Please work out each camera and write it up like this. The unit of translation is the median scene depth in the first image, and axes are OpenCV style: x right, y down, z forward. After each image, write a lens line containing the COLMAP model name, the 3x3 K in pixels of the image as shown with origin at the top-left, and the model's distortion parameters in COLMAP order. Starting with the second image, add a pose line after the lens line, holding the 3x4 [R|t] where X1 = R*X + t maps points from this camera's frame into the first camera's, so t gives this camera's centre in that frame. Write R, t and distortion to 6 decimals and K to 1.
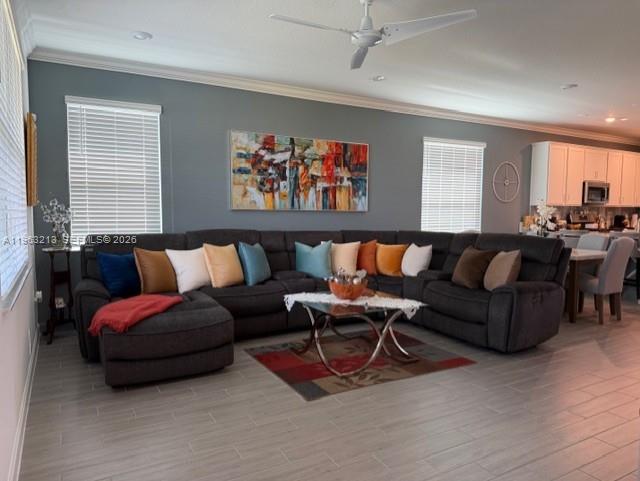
lens RADIAL K [[449.6, 0, 320.0], [0, 449.6, 240.5], [0, 0, 1]] dist [-0.001915, -0.004440]
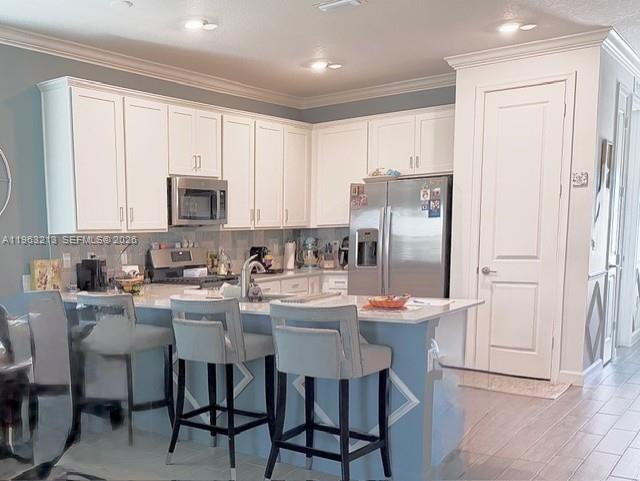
lens RADIAL K [[675.9, 0, 159.3], [0, 675.9, 321.1], [0, 0, 1]] dist [0.008898, -0.020118]
pose [[0.947155, -0.073820, 0.312166, 0.408606], [0.058303, 0.996568, 0.058765, -0.031262], [-0.315433, -0.037459, 0.948208, 0.405042]]
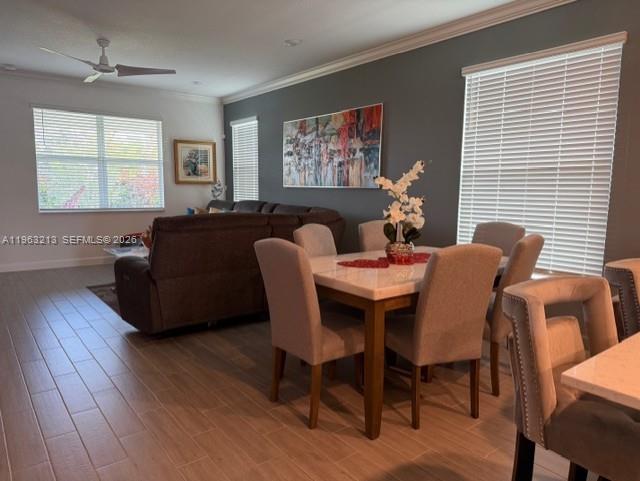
lens RADIAL K [[449.6, 0, 320.0], [0, 449.6, 240.5], [0, 0, 1]] dist [-0.001915, -0.004440]
pose [[0.158999, 0.097307, -0.982472, 0.929661], [-0.085332, 0.992762, 0.084516, -0.027196], [0.983584, 0.070398, 0.166152, 0.777979]]
